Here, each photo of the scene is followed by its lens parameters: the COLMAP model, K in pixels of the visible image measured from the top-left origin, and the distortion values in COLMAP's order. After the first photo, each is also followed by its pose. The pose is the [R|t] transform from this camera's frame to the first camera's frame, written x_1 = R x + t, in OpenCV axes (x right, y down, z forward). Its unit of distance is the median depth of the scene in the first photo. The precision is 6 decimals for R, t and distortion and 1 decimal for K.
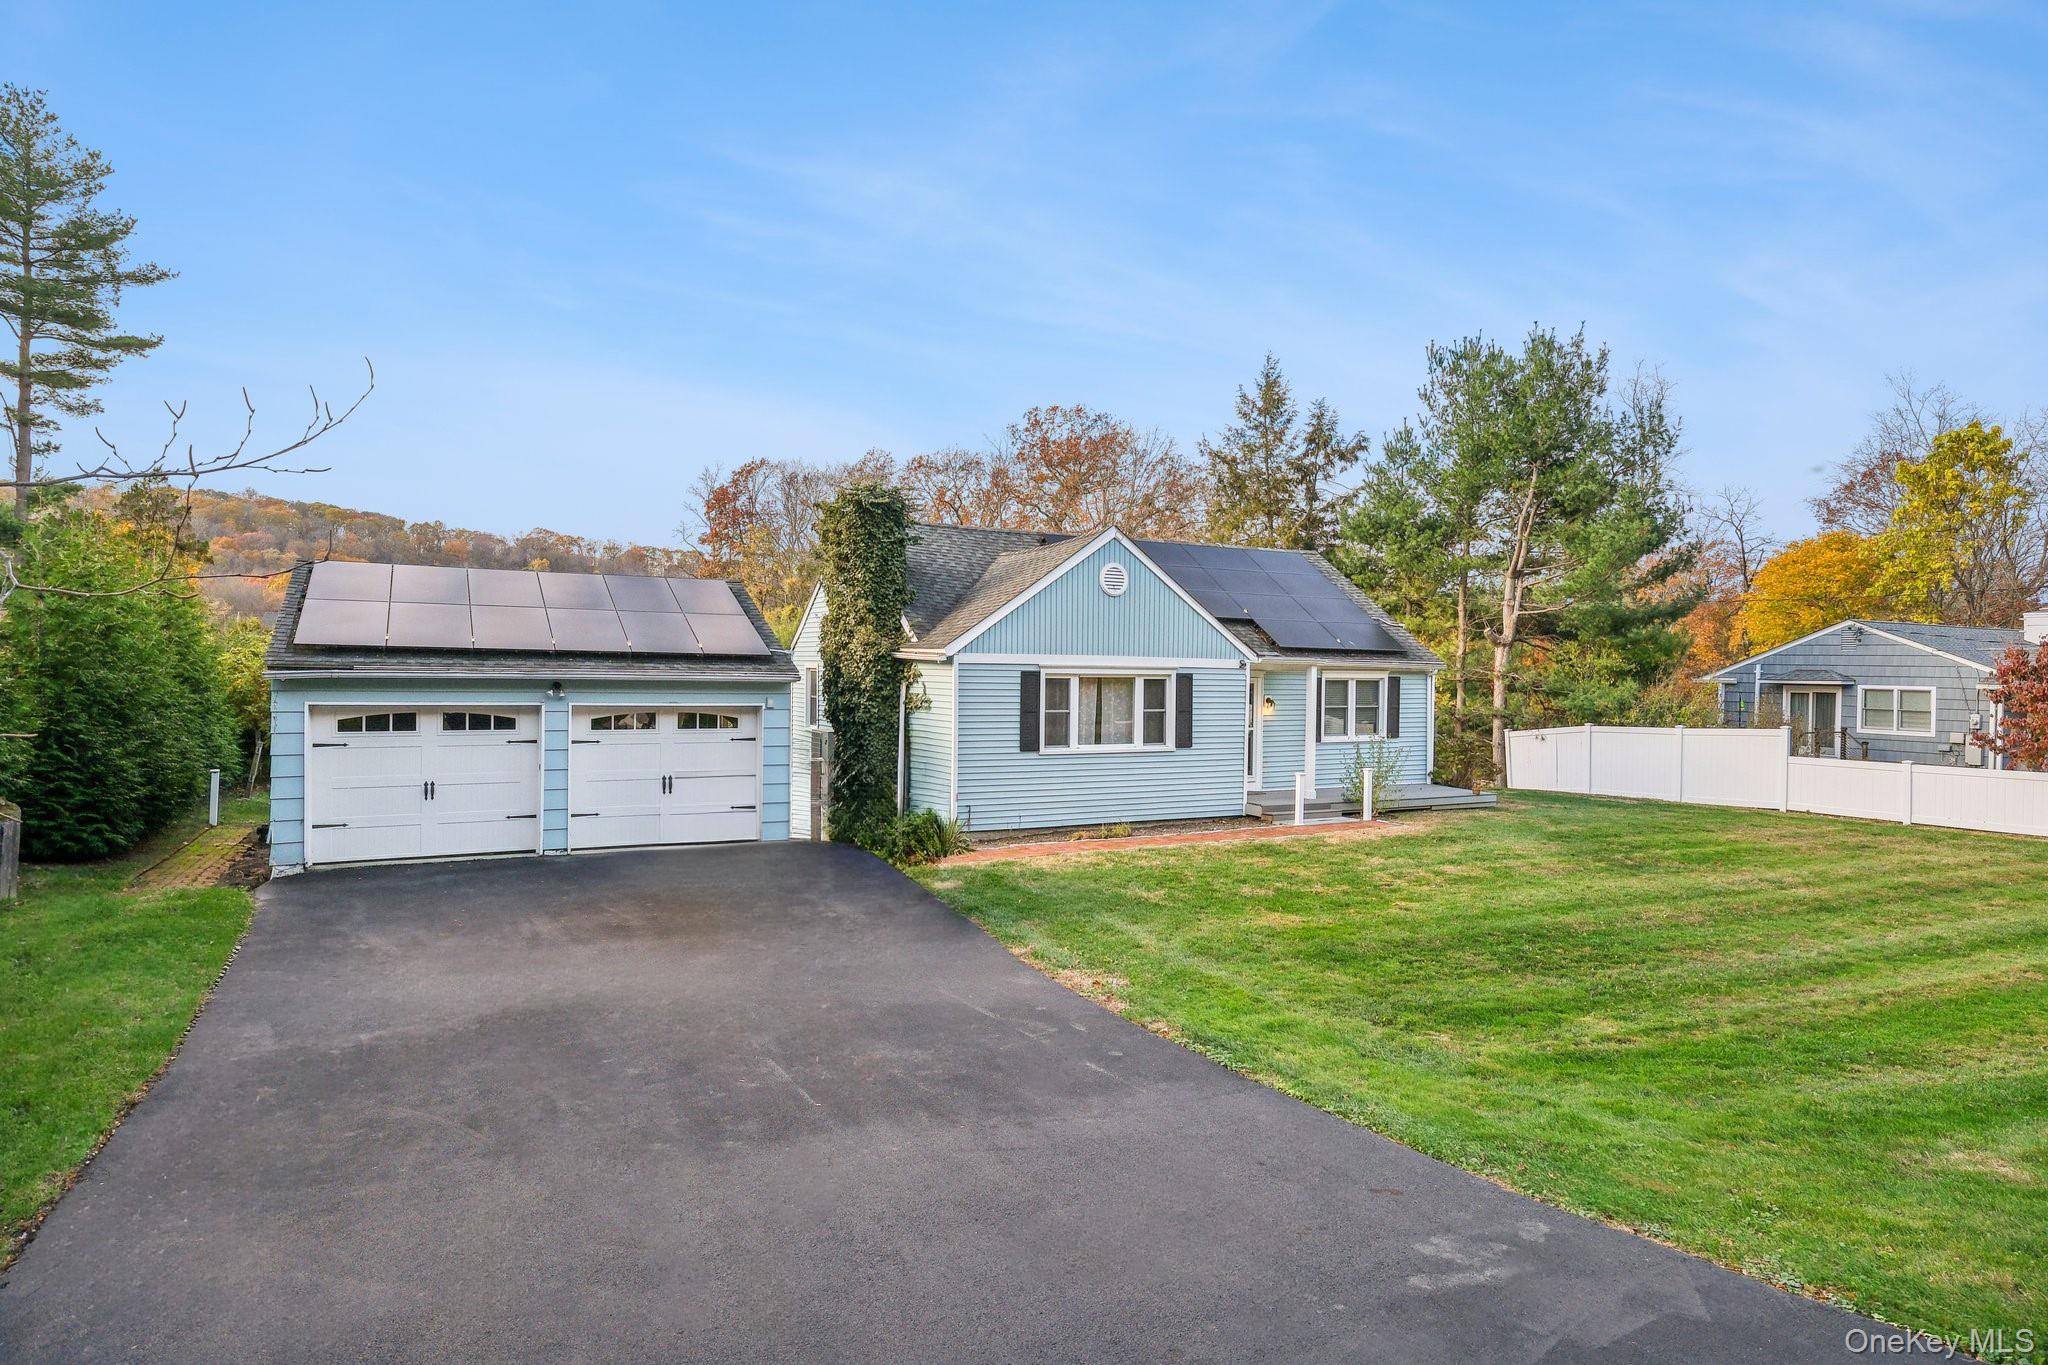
lens RADIAL K [[1121.2, 0, 1024.0], [0, 1121.2, 682.5], [0, 0, 1]] dist [-0.000361, -0.000224]
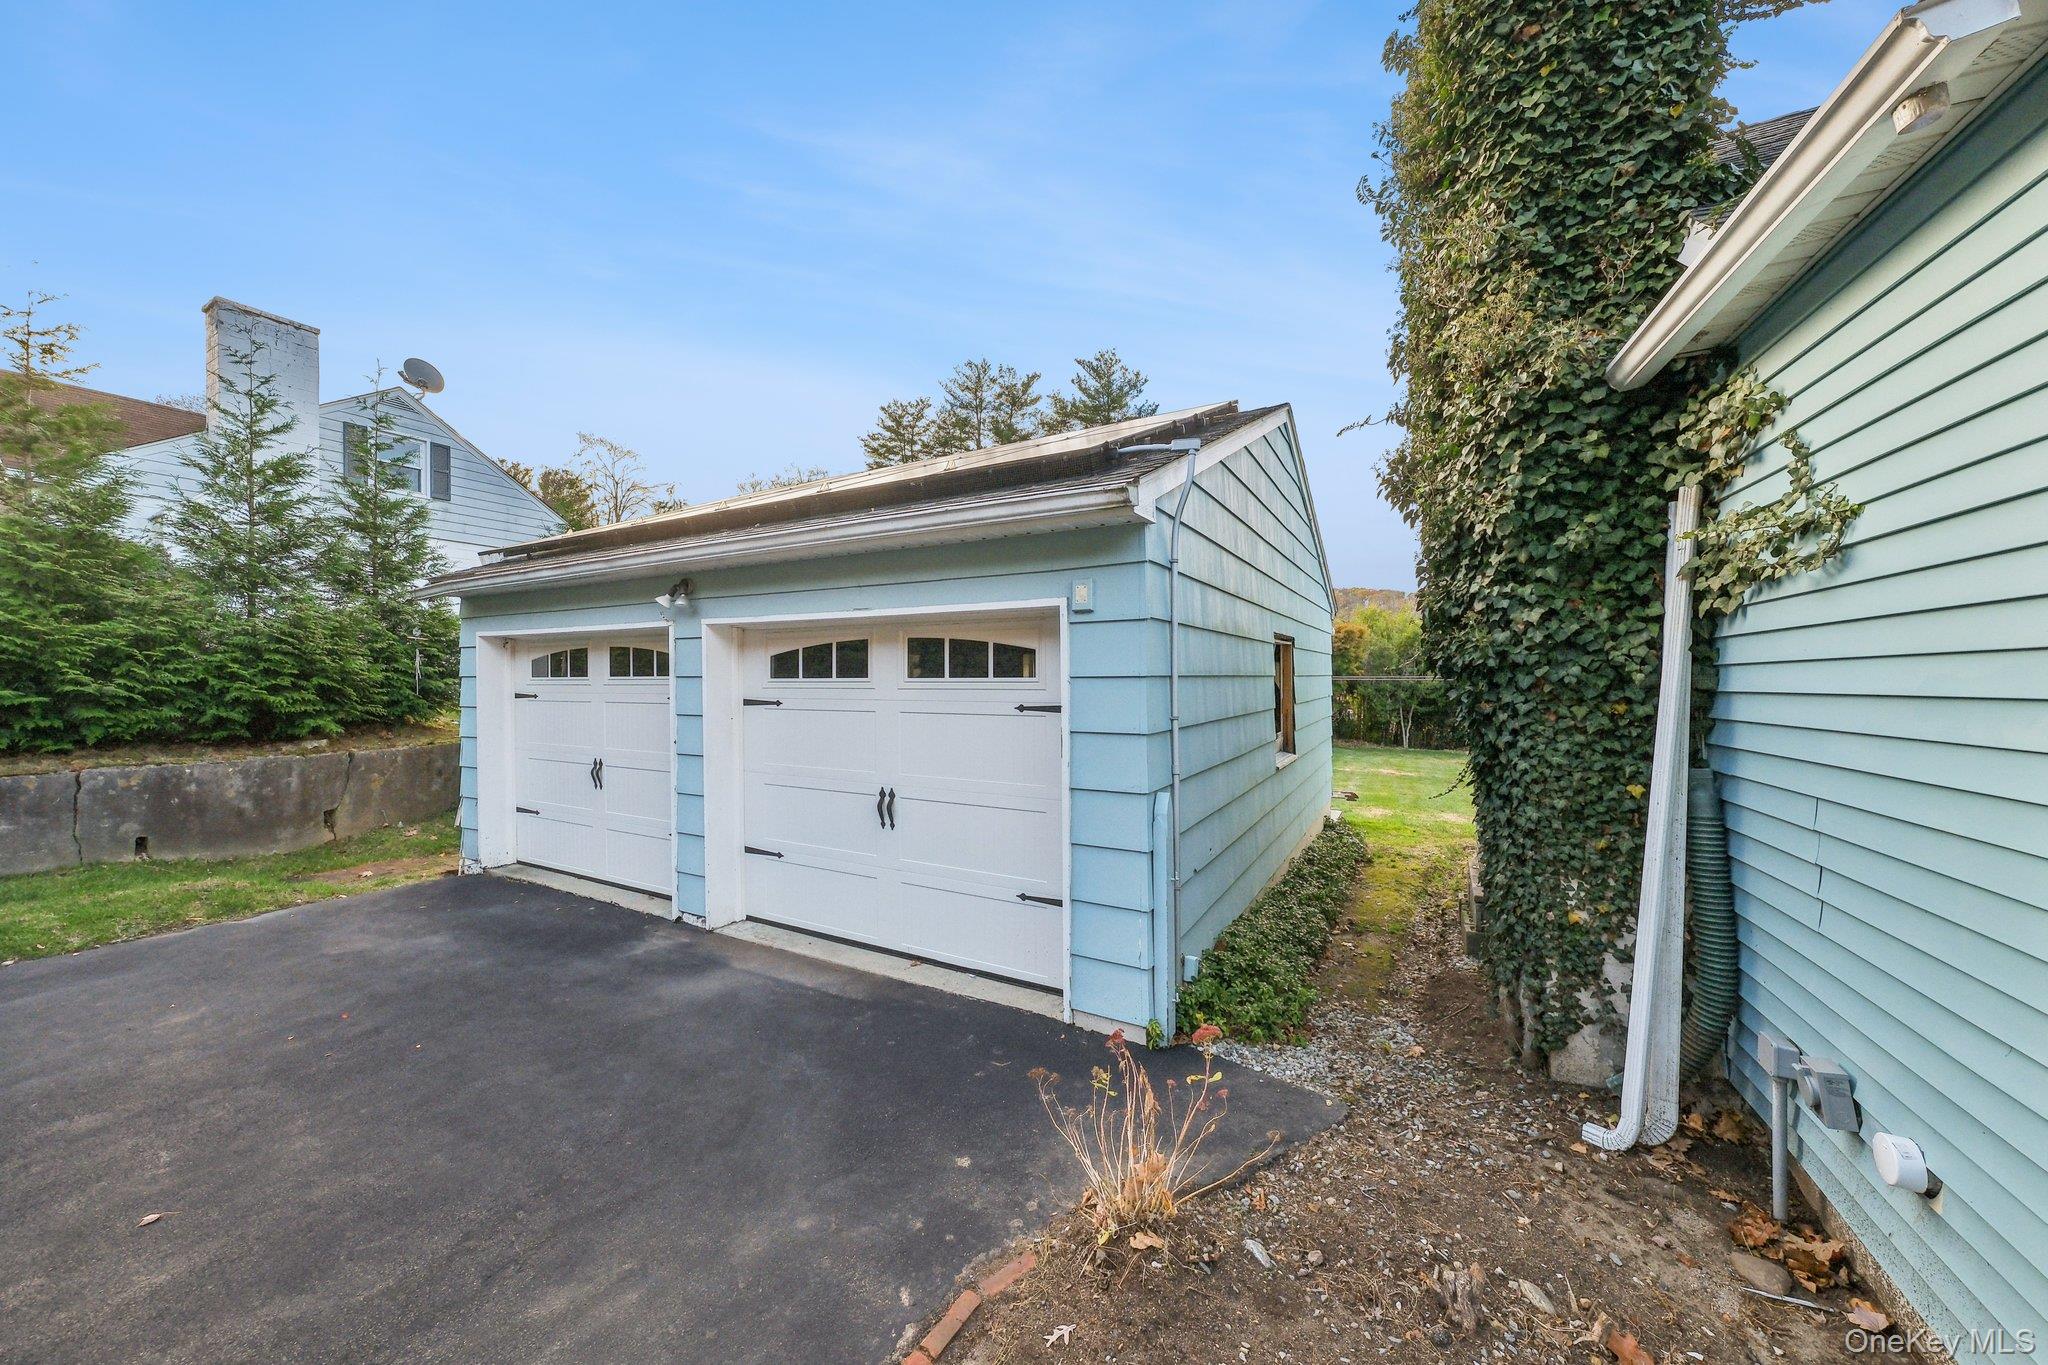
lens RADIAL K [[696.0, 0, 1027.4], [0, 696.0, 674.2], [0, 0, 1]] dist [-0.000568, 0.003959]
pose [[0.585541, -0.003917, -0.810633, -0.070062], [0.016178, 0.999846, 0.006854, 0.036001], [0.810481, -0.017128, 0.585514, 0.812145]]
